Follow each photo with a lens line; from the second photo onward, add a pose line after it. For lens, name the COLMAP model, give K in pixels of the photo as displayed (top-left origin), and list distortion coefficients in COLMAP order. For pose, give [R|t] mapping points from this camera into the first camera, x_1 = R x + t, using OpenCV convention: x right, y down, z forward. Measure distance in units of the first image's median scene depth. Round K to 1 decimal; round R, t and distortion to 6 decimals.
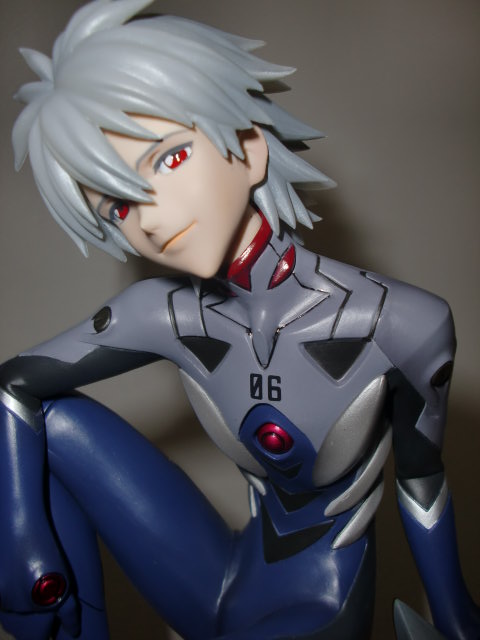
lens RADIAL K [[641.2, 0, 240.0], [0, 641.2, 320.0], [0, 0, 1]] dist [-0.146934, -0.007352]
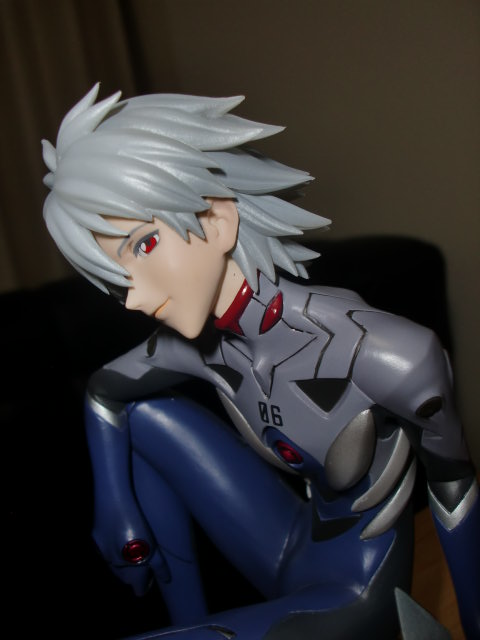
lens RADIAL K [[641.2, 0, 240.0], [0, 641.2, 320.0], [0, 0, 1]] dist [-0.146934, -0.007352]
pose [[0.935749, -0.025980, -0.351707, 0.400145], [0.088529, 0.982654, 0.162953, -0.253813], [0.341373, -0.183620, 0.921818, -0.041366]]
